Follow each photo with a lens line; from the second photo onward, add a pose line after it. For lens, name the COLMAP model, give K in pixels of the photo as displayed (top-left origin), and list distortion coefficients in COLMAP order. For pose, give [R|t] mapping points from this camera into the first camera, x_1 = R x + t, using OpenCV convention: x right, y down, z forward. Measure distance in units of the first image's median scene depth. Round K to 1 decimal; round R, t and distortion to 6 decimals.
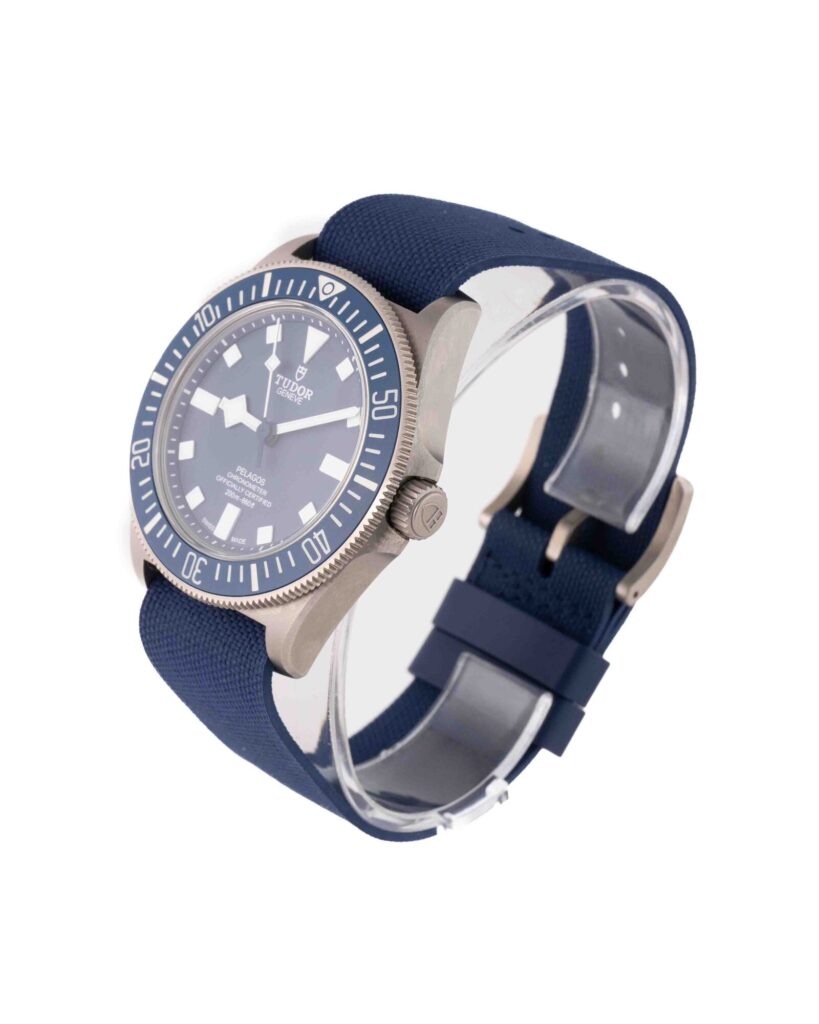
lens RADIAL K [[4572.4, 0, 407.4], [0, 4572.4, 513.6], [0, 0, 1]] dist [0.203274, 0.000000]
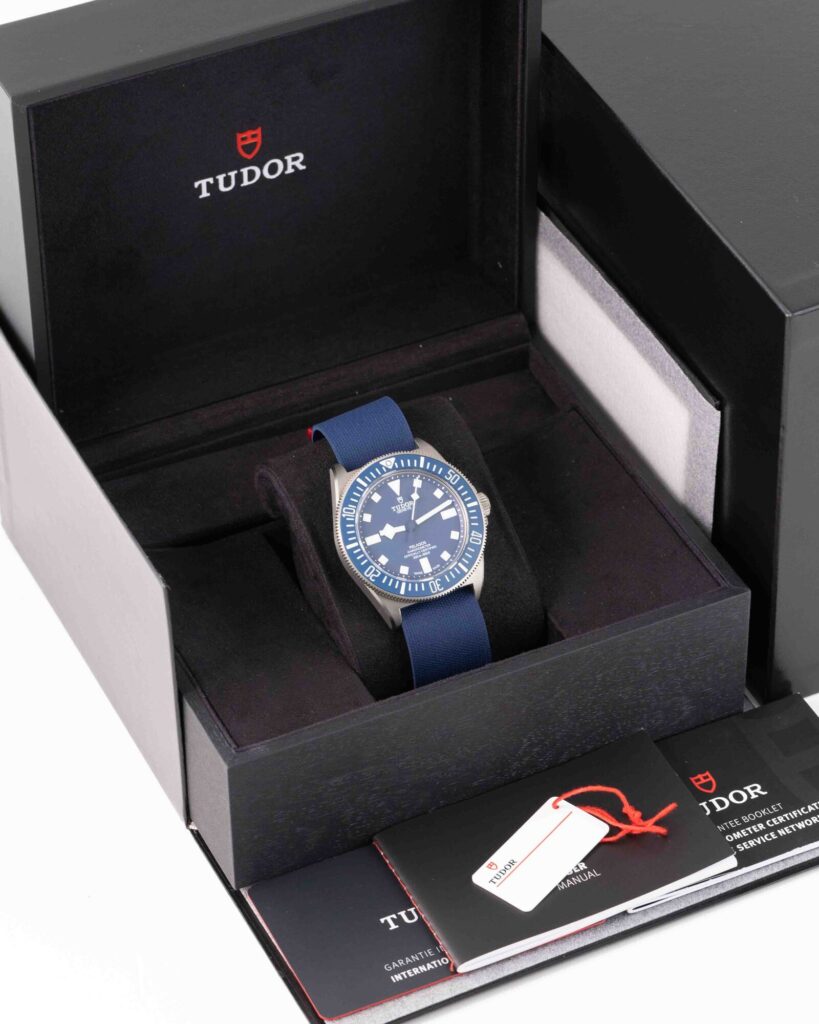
lens RADIAL K [[4572.4, 0, 410.5], [0, 4572.4, 510.9], [0, 0, 1]] dist [0.203274, 0.000000]
pose [[0.349279, -0.483068, 0.802901, -1.900360], [0.586894, 0.780753, 0.214431, -0.524299], [-0.730452, 0.396321, 0.556210, -0.299766]]
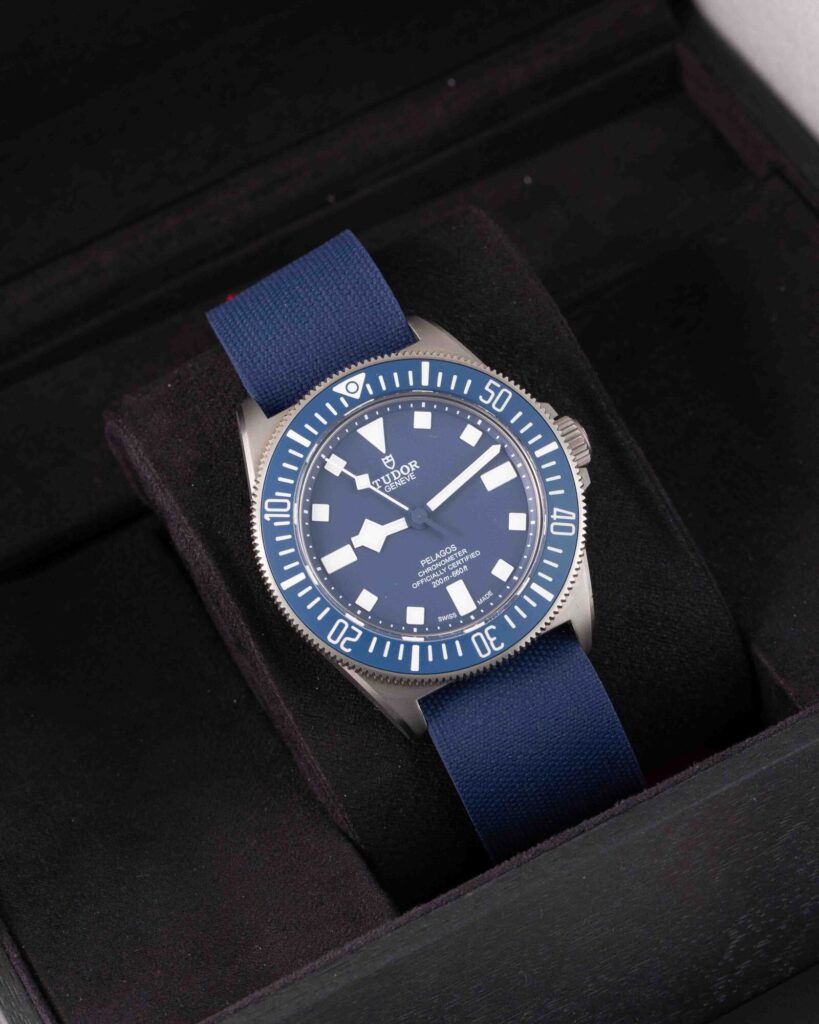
lens RADIAL K [[4572.4, 0, 408.0], [0, 4572.4, 510.8], [0, 0, 1]] dist [0.203274, 0.000000]
pose [[0.364953, -0.615210, 0.698803, -0.780471], [0.712465, 0.667715, 0.215753, -0.251989], [-0.599335, 0.419133, 0.682001, 0.270023]]
